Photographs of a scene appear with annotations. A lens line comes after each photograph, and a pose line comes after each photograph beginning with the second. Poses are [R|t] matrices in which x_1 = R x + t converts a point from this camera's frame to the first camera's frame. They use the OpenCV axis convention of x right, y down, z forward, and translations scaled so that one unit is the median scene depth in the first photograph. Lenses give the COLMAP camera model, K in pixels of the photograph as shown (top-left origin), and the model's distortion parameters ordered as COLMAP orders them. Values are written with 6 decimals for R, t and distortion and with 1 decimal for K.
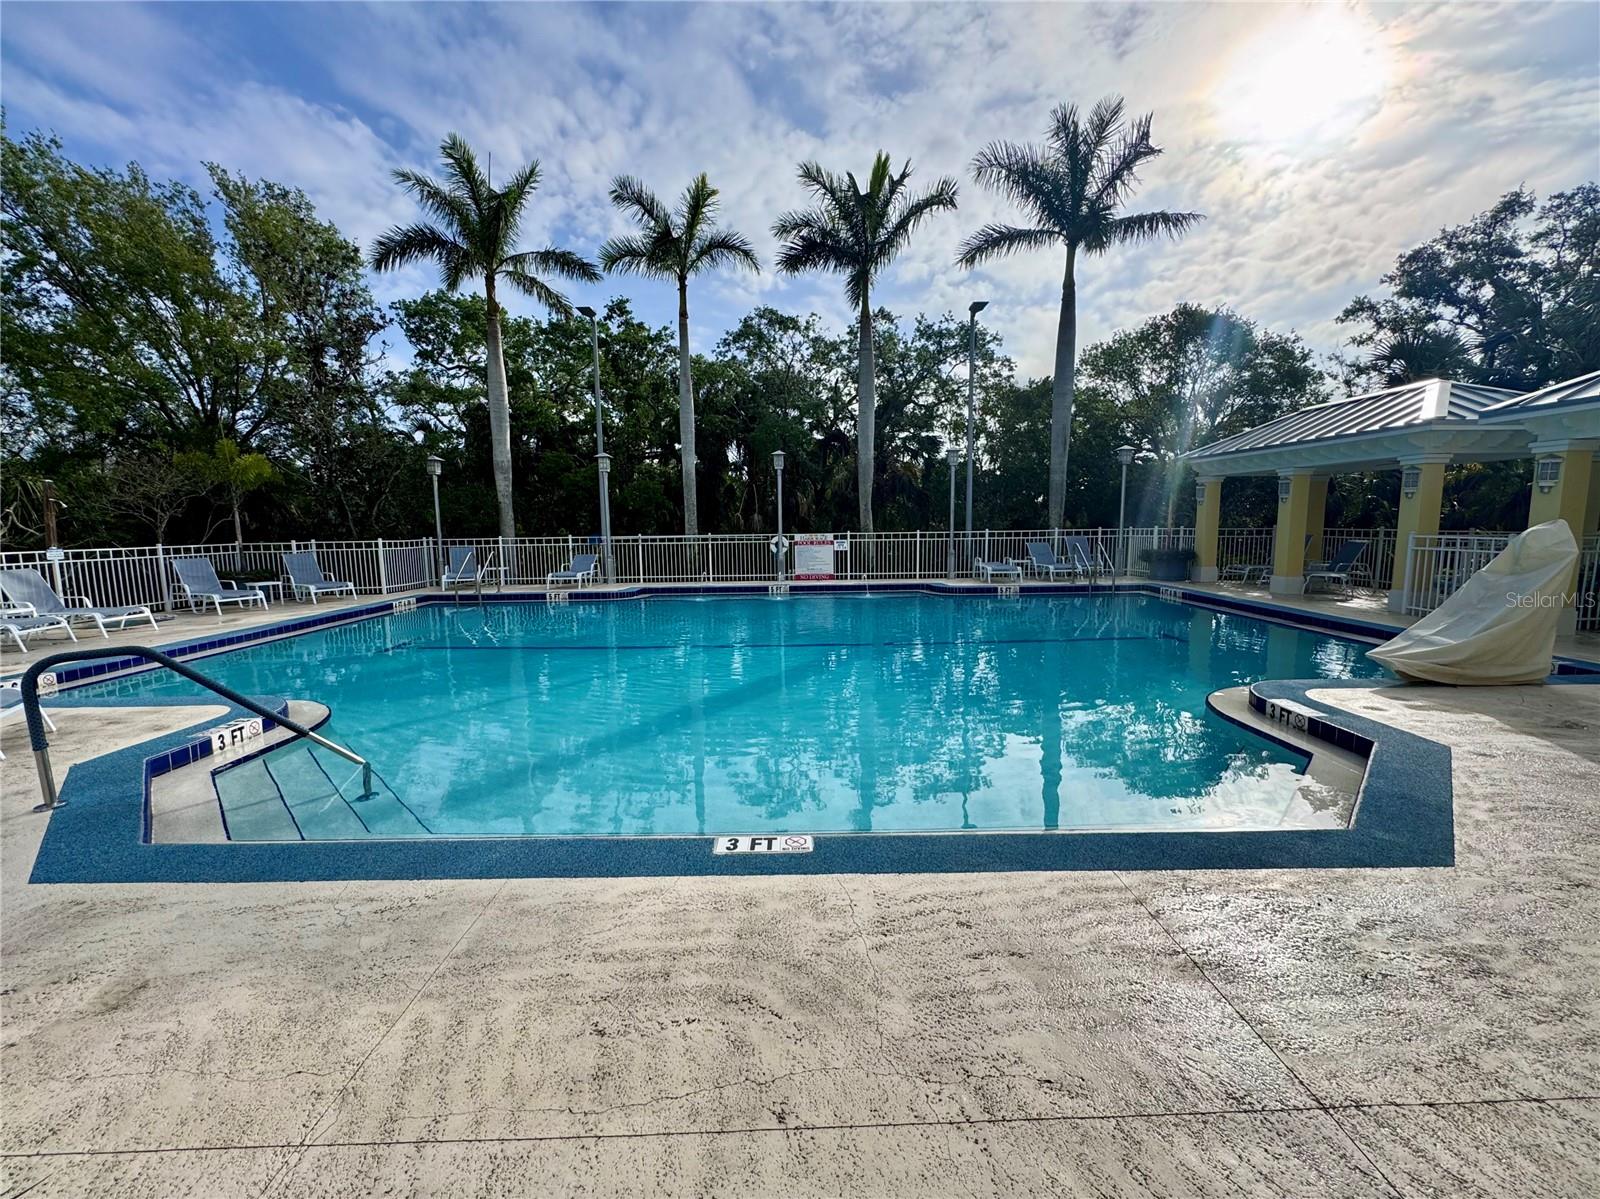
lens RADIAL K [[644.2, 0, 793.3], [0, 644.2, 598.3], [0, 0, 1]] dist [-0.003870, 0.000089]
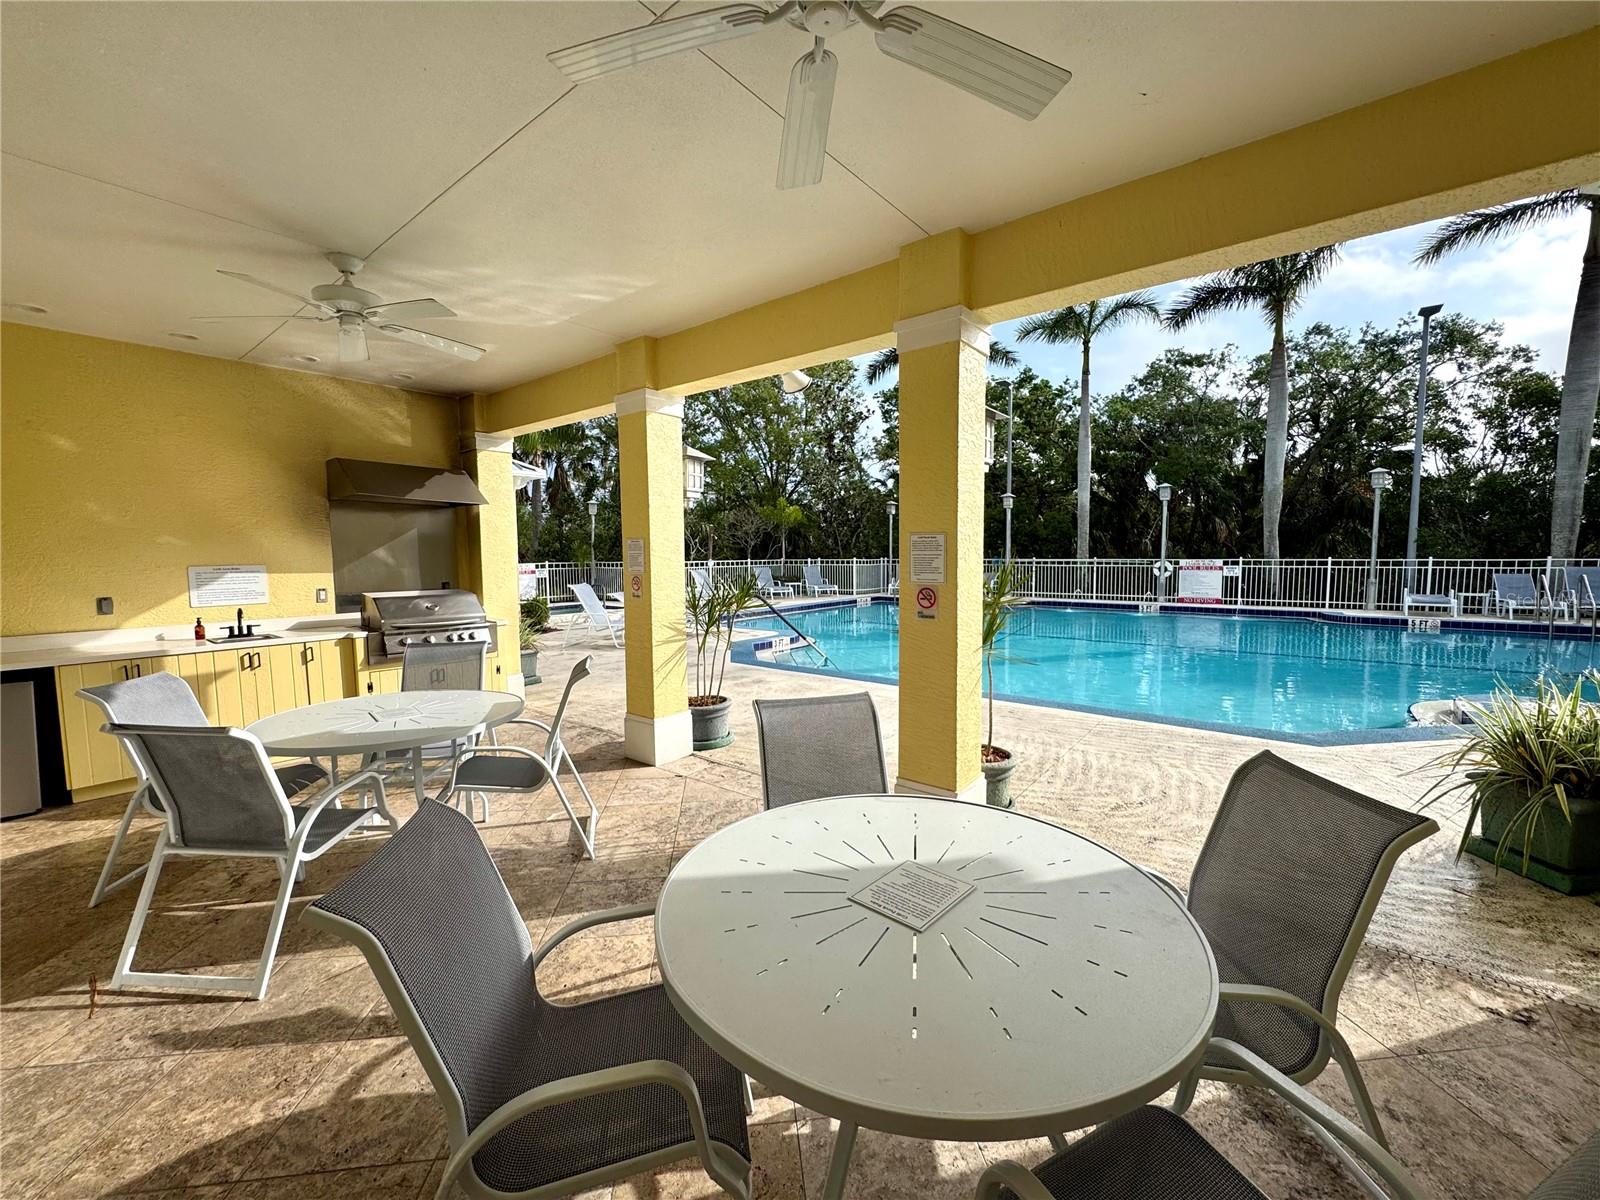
lens RADIAL K [[644.2, 0, 795.4], [0, 644.2, 601.0], [0, 0, 1]] dist [-0.003870, 0.000089]
pose [[0.775228, 0.055522, -0.629237, 0.186356], [-0.076656, 0.997037, -0.006466, 0.025659], [0.627014, 0.053248, 0.777186, -0.232143]]
